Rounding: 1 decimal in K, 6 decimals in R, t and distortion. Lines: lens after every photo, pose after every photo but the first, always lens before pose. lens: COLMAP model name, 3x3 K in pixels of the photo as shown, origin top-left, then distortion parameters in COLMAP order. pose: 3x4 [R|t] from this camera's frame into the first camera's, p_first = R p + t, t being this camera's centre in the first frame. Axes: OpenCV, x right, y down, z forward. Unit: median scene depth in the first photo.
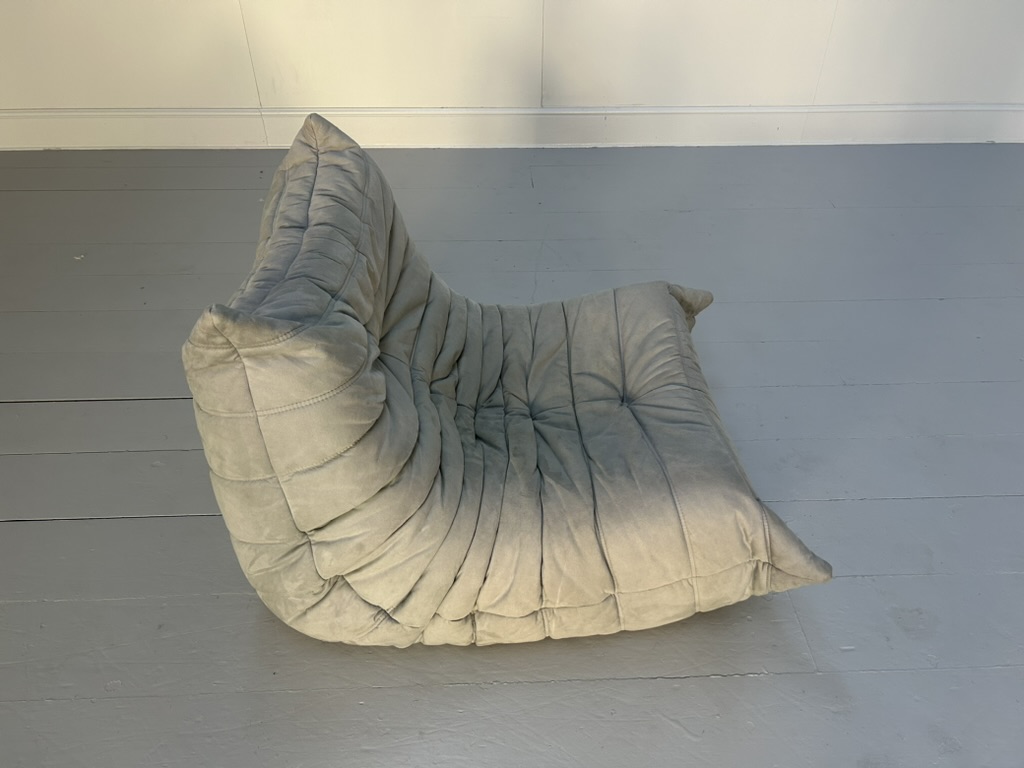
lens RADIAL K [[771.1, 0, 517.9], [0, 771.1, 385.6], [0, 0, 1]] dist [0.044184, -0.045356]
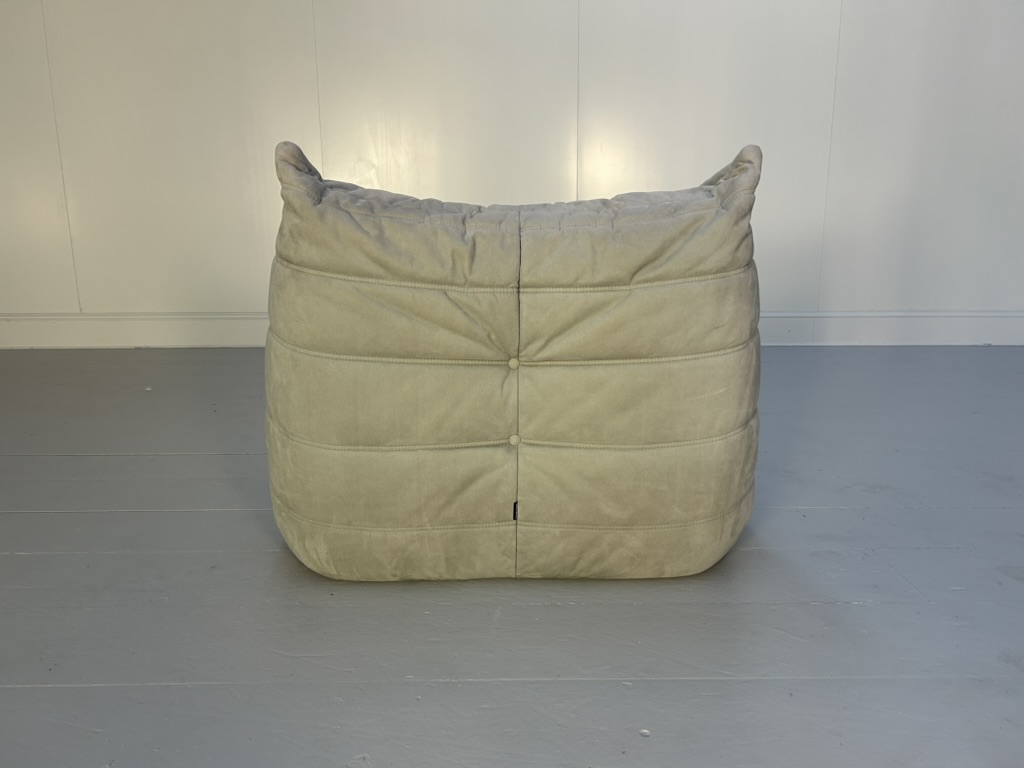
lens RADIAL K [[771.1, 0, 516.2], [0, 771.1, 387.1], [0, 0, 1]] dist [0.044184, -0.045356]
pose [[0.999706, -0.003842, -0.023937, -0.075768], [-0.007059, 0.898444, -0.439032, 0.581521], [0.023193, 0.439072, 0.898152, 0.073575]]
